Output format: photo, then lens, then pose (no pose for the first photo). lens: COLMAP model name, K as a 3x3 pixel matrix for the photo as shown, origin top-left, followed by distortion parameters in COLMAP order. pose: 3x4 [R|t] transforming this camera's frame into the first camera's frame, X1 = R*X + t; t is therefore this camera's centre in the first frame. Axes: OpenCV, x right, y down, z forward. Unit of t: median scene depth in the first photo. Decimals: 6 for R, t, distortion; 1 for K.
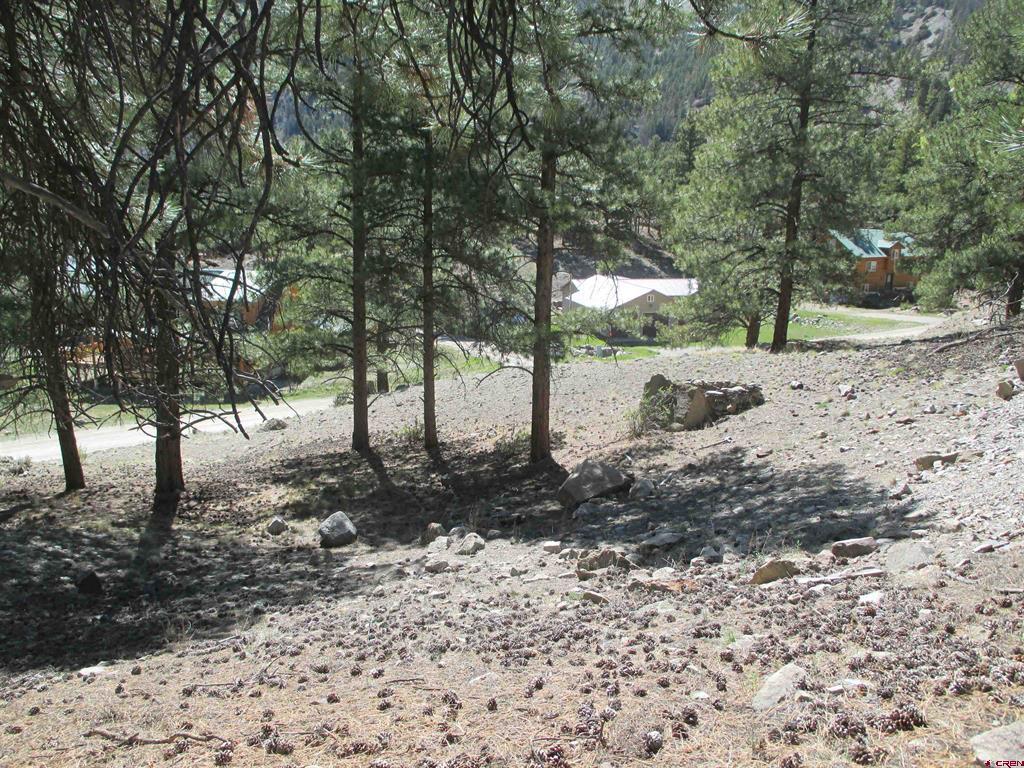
lens RADIAL K [[835.3, 0, 503.0], [0, 835.3, 384.4], [0, 0, 1]] dist [-0.030982, -0.001308]
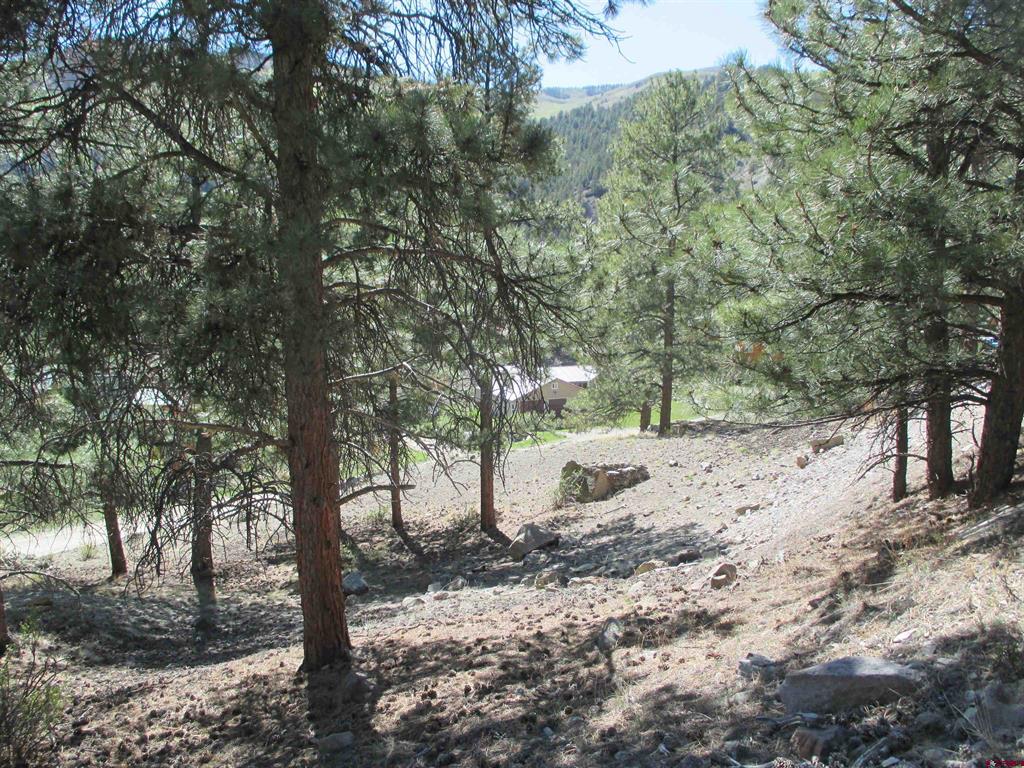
lens RADIAL K [[835.3, 0, 518.1], [0, 835.3, 377.8], [0, 0, 1]] dist [-0.030982, -0.001308]
pose [[0.990382, -0.033692, 0.134193, -0.075176], [0.047829, 0.993473, -0.103558, -0.009698], [-0.129828, 0.108980, 0.985529, -0.328489]]
